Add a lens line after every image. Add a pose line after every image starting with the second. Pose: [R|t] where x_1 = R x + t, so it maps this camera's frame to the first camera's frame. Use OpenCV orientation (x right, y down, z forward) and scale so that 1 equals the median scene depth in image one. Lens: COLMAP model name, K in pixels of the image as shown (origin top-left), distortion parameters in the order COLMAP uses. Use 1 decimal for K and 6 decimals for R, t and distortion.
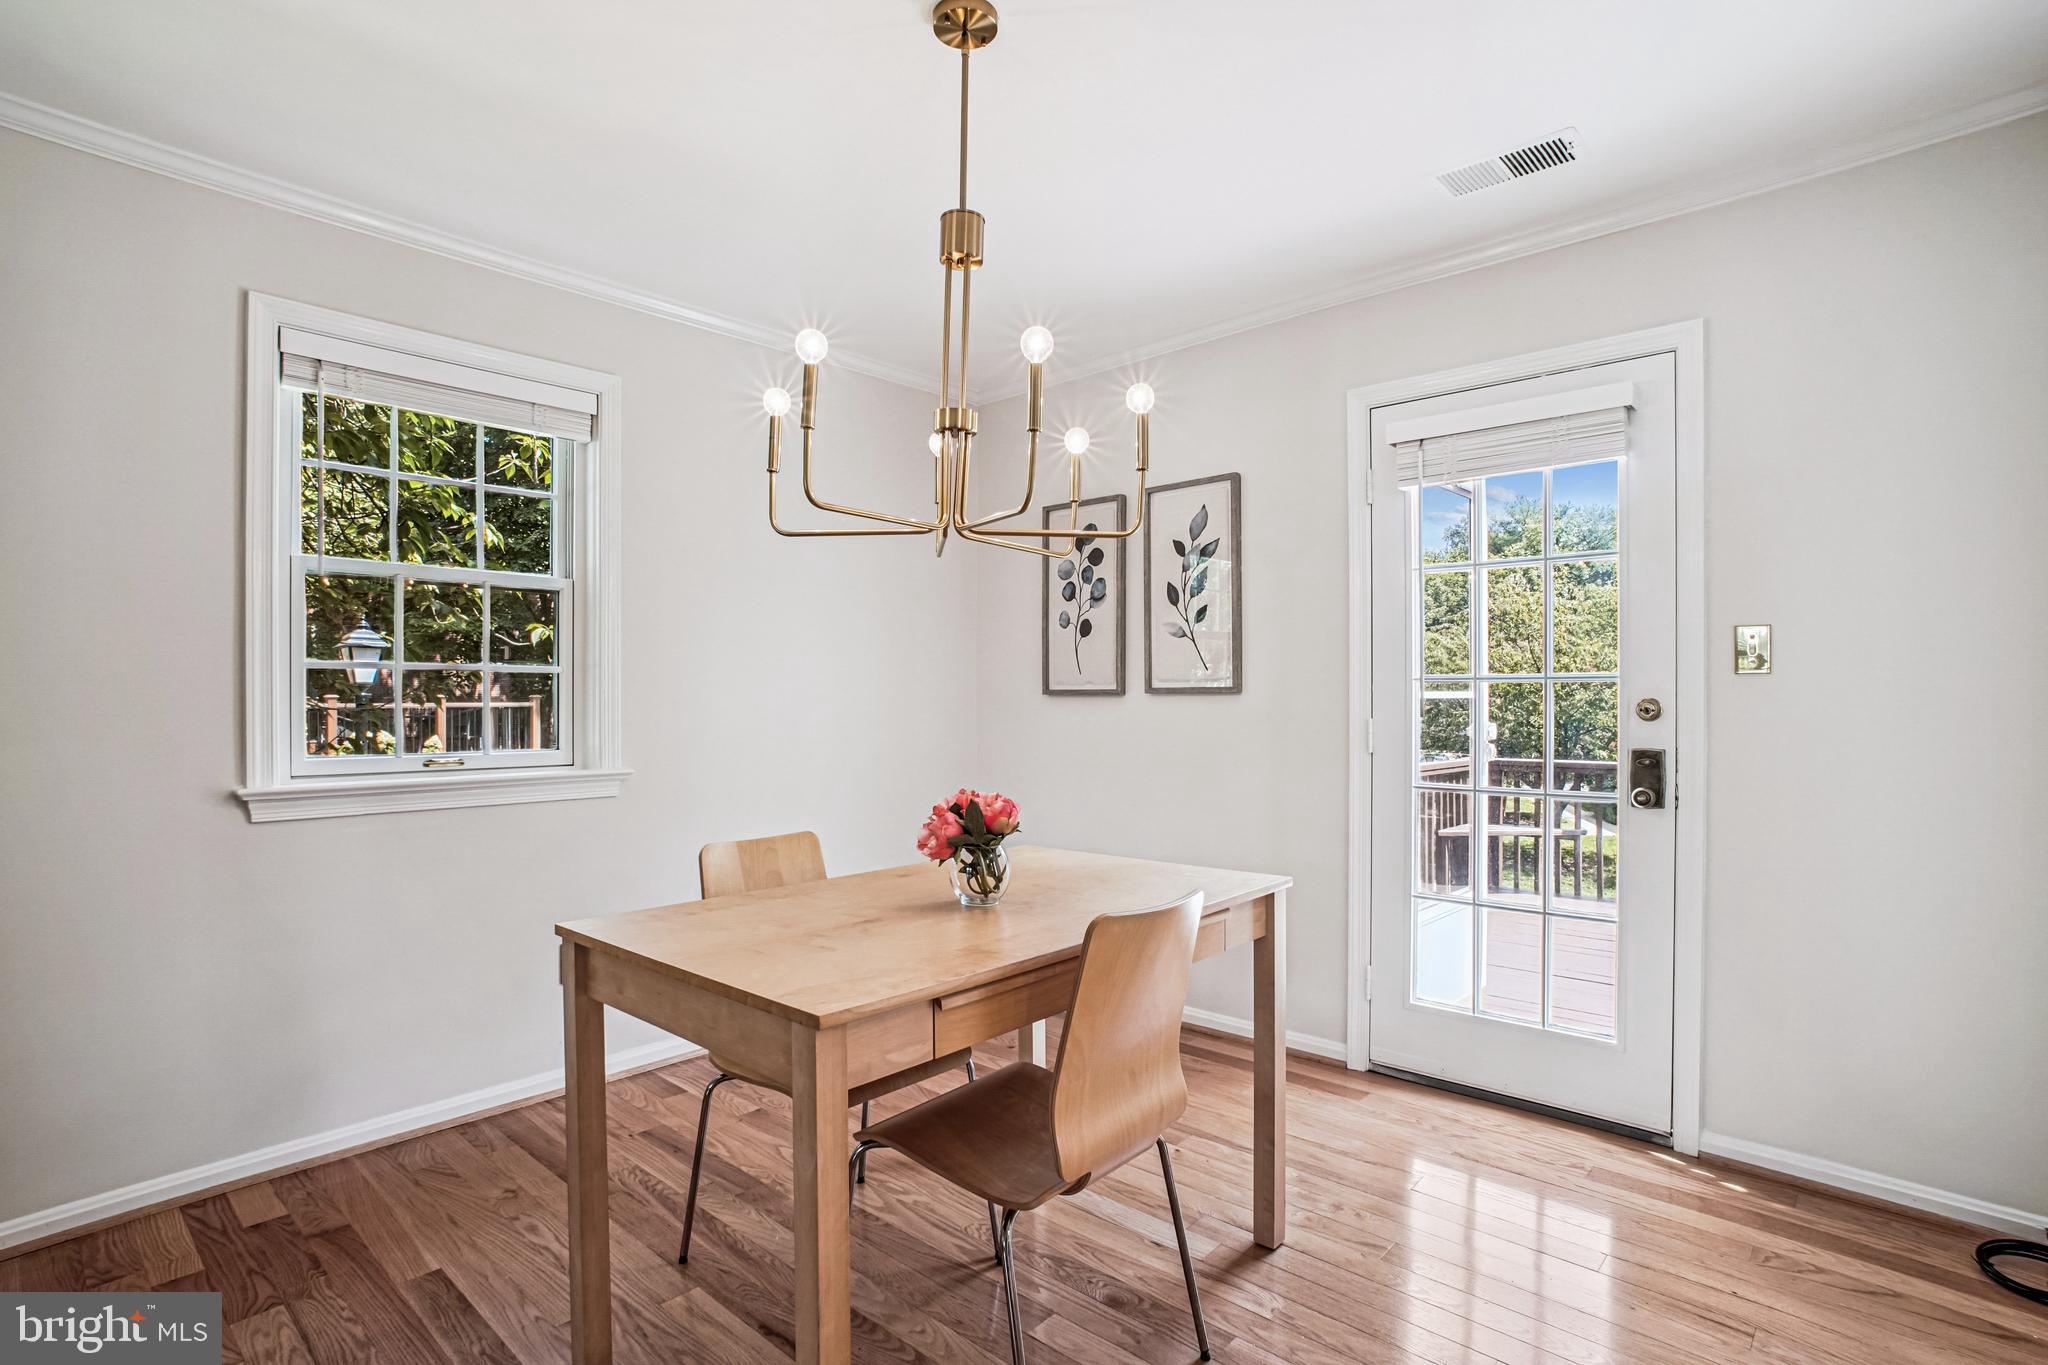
lens RADIAL K [[1015.9, 0, 1021.3], [0, 1015.9, 700.8], [0, 0, 1]] dist [-0.045330, 0.019787]
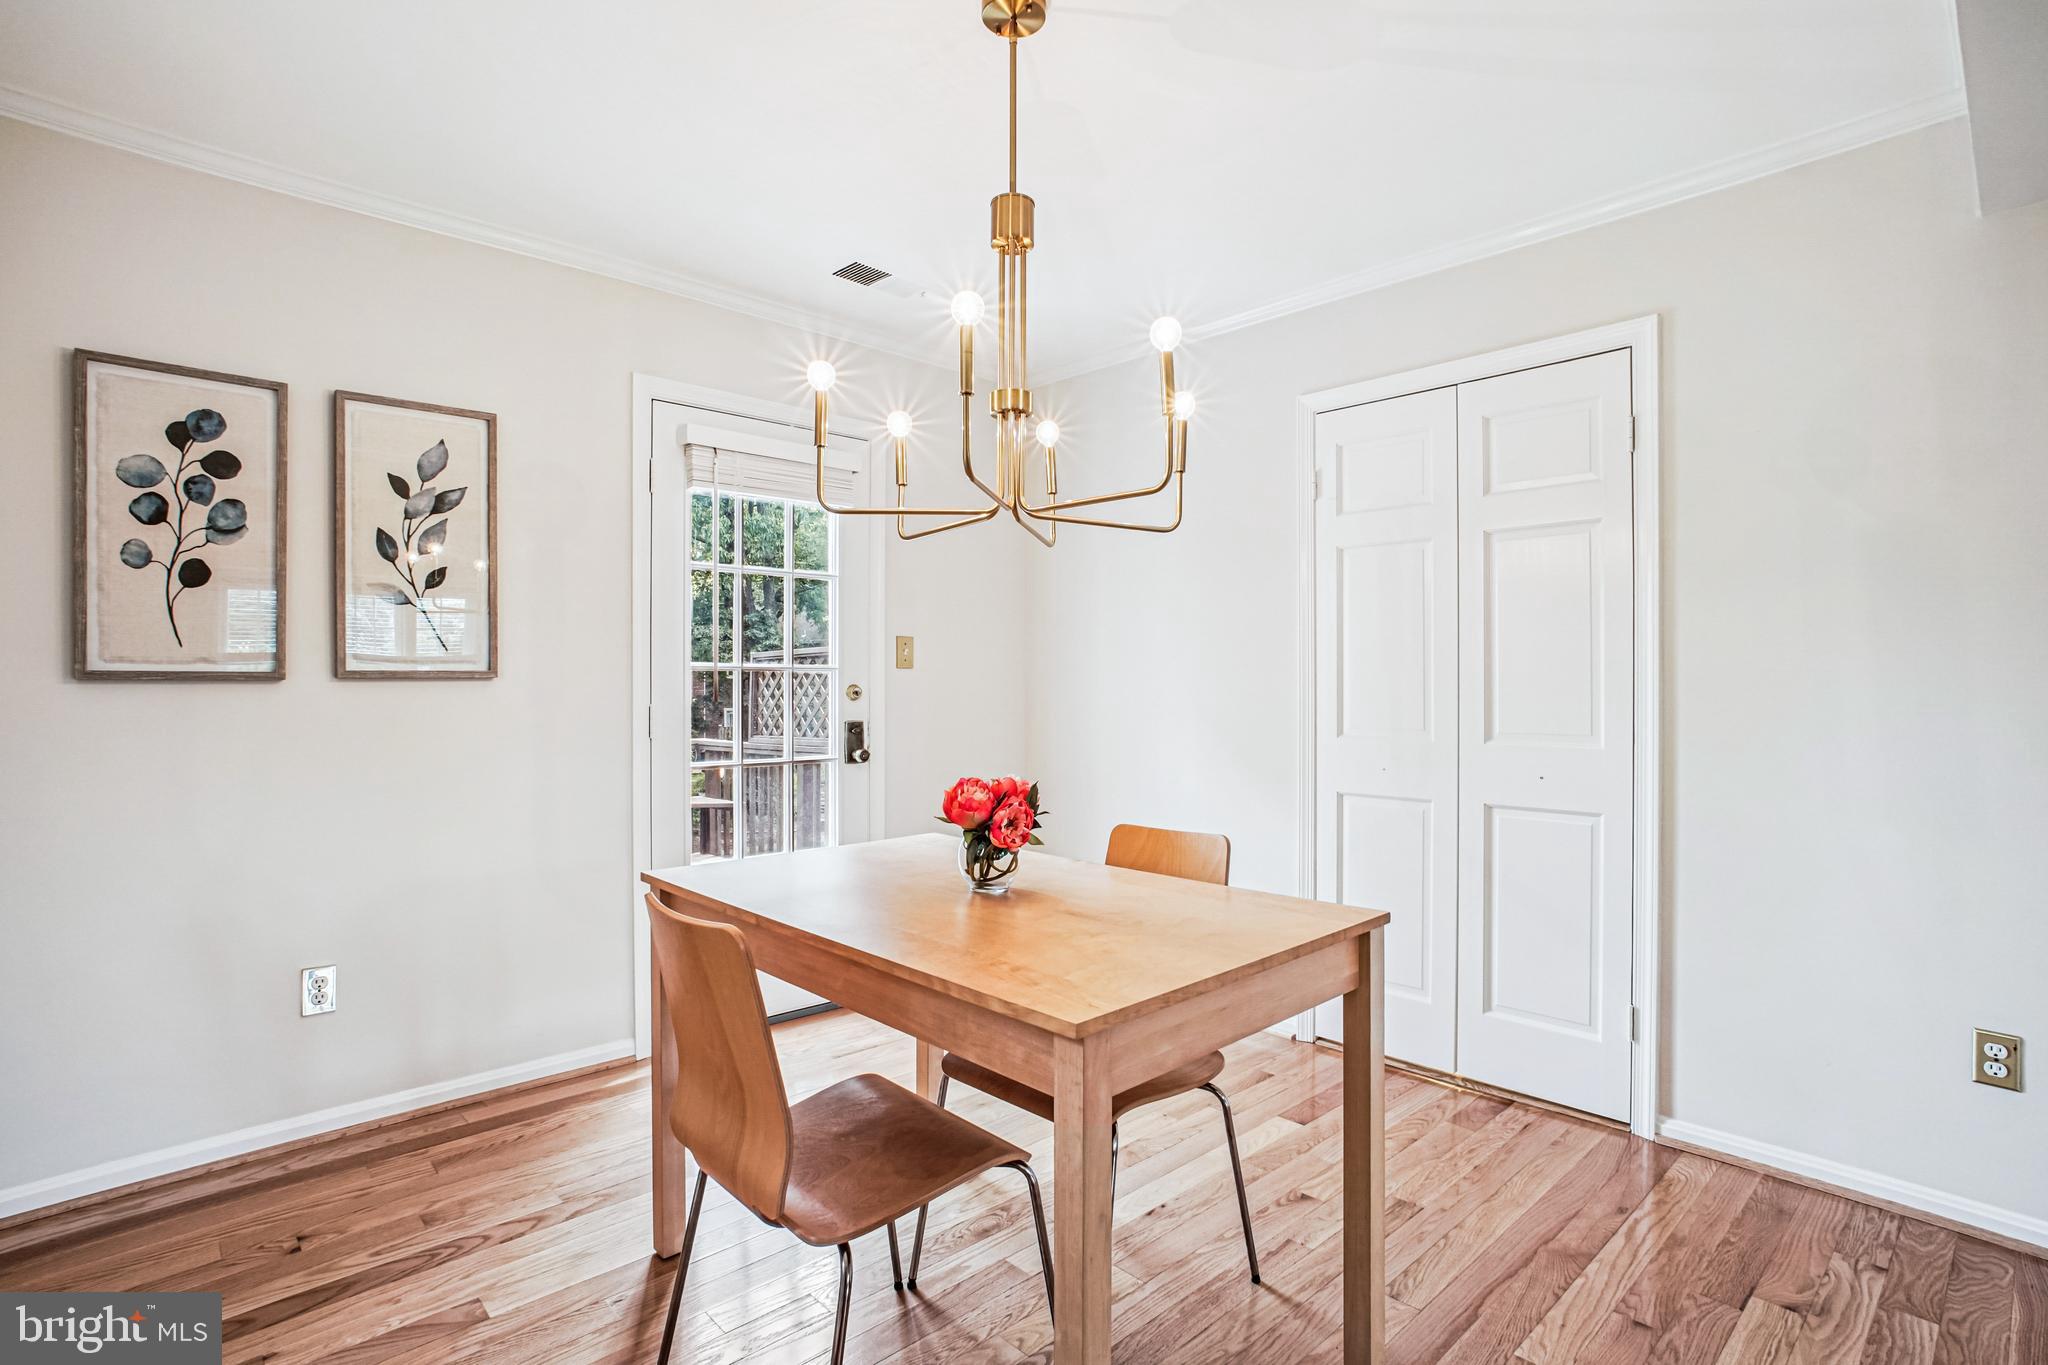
lens RADIAL K [[1015.9, 0, 1029.0], [0, 1015.9, 680.3], [0, 0, 1]] dist [-0.045330, 0.019787]
pose [[0.061731, 0.004037, 0.998085, -0.560400], [0.005933, 0.999973, -0.004412, -0.000448], [-0.998075, 0.006194, 0.061706, 0.492575]]
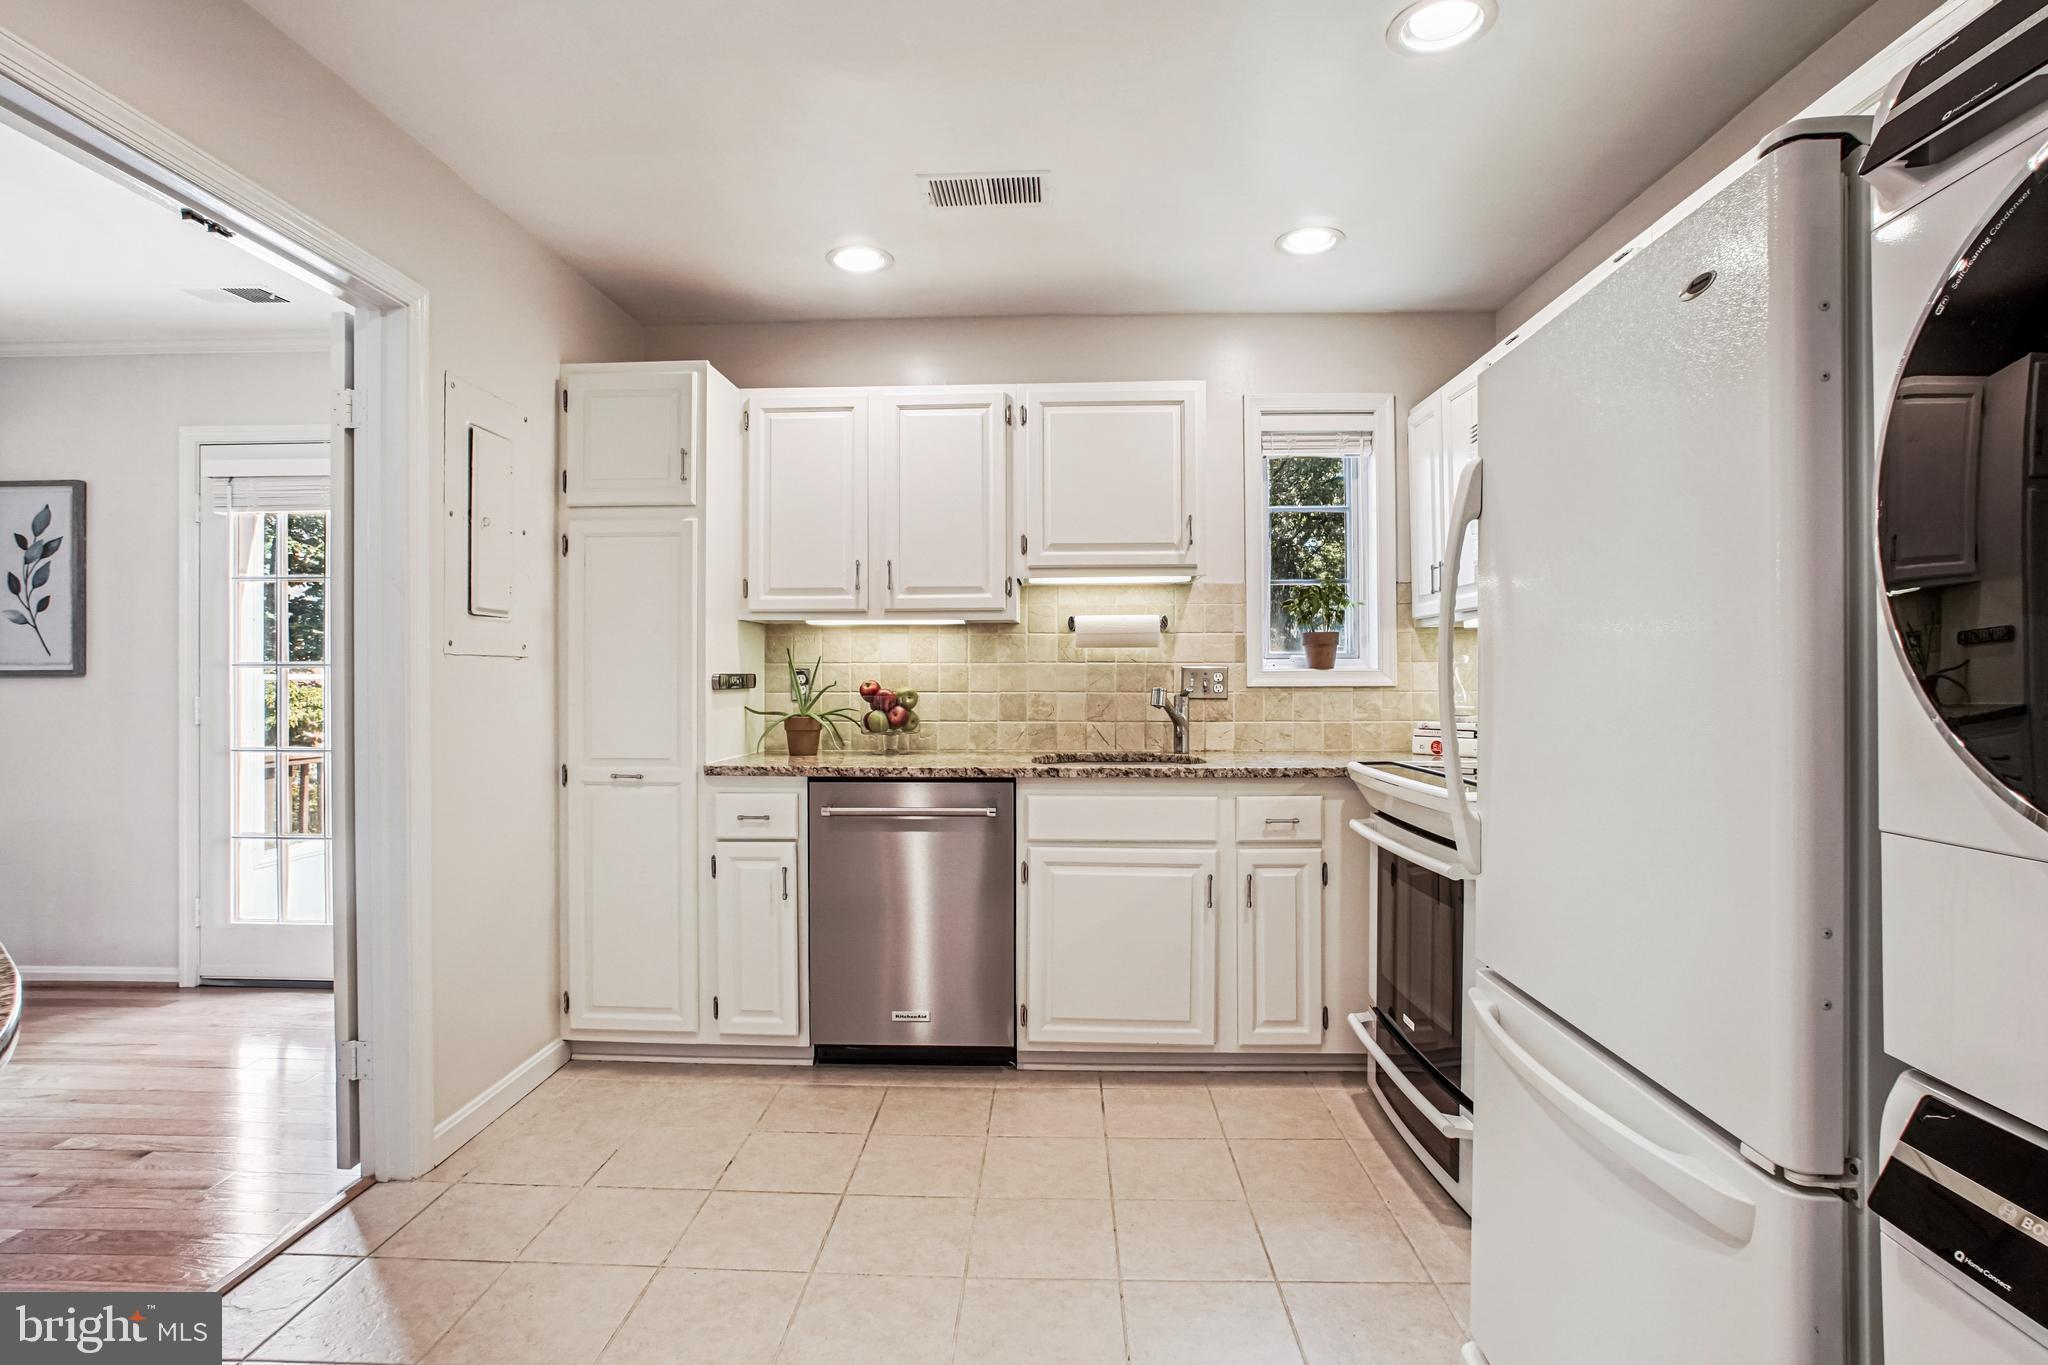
lens RADIAL K [[1015.9, 0, 1014.2], [0, 1015.9, 667.7], [0, 0, 1]] dist [-0.045330, 0.019787]
pose [[0.767601, 0.007726, 0.640882, 0.296560], [0.001115, 0.999910, -0.013389, -0.000018], [-0.640927, 0.010992, 0.767523, -0.502021]]
